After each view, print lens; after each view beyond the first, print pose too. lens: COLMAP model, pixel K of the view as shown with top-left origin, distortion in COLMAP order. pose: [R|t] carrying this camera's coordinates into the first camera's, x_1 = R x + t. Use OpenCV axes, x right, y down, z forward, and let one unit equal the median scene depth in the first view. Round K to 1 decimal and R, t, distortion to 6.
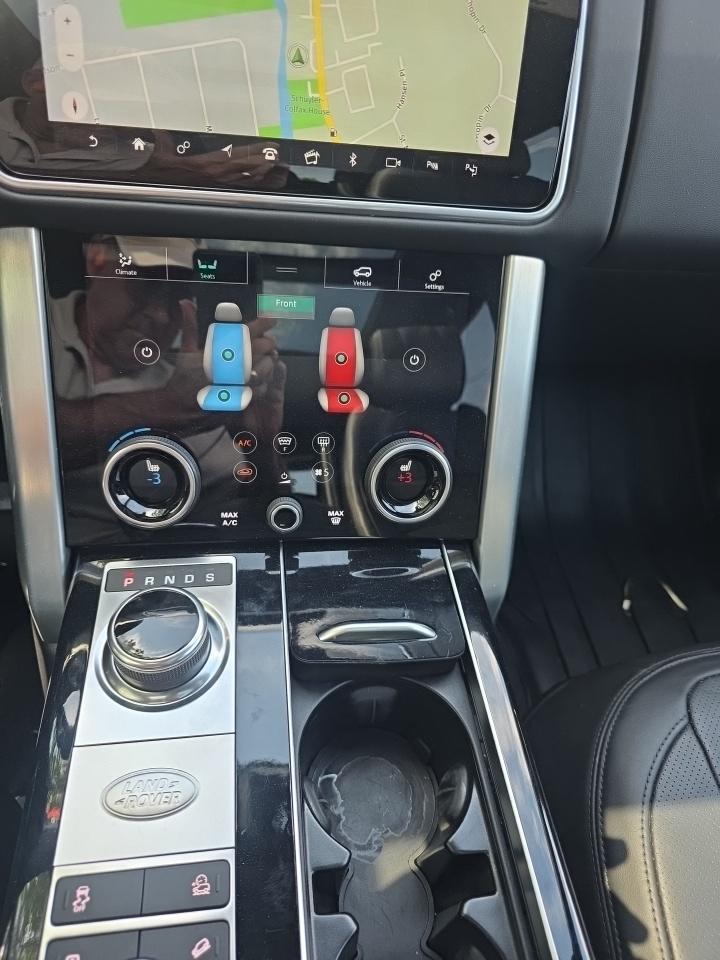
lens RADIAL K [[639.7, 0, 355.4], [0, 639.7, 477.1], [0, 0, 1]] dist [0.002877, -0.010559]
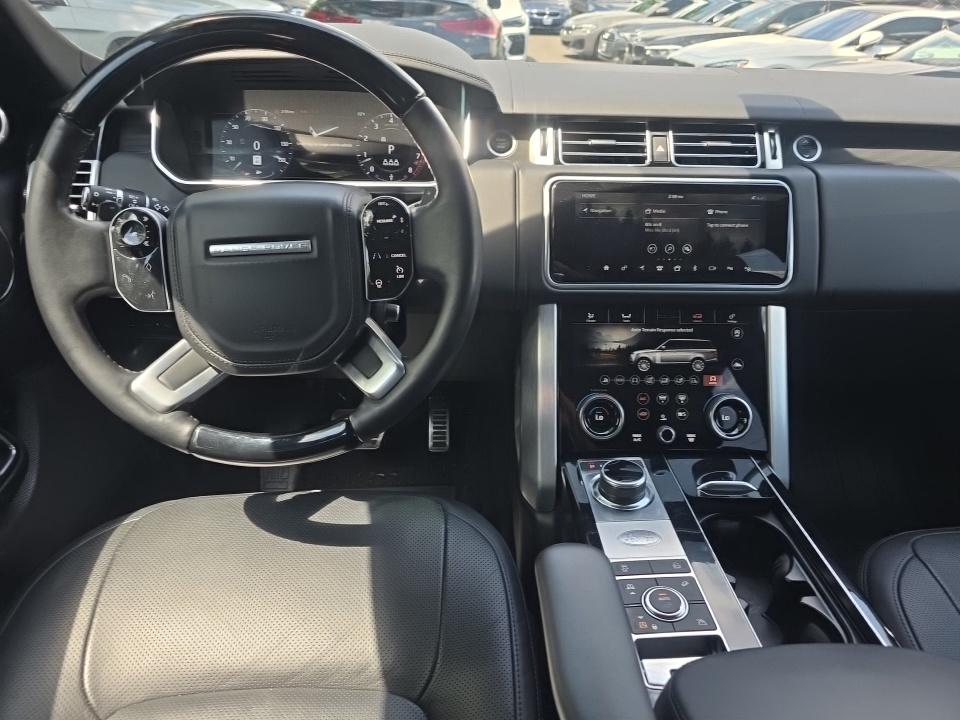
lens RADIAL K [[639.7, 0, 476.9], [0, 639.7, 365.5], [0, 0, 1]] dist [0.002877, -0.010559]
pose [[0.992357, -0.044183, -0.115222, -0.538877], [0.005092, 0.947570, -0.319508, 0.576160], [0.123297, 0.316480, 0.940552, -1.170250]]
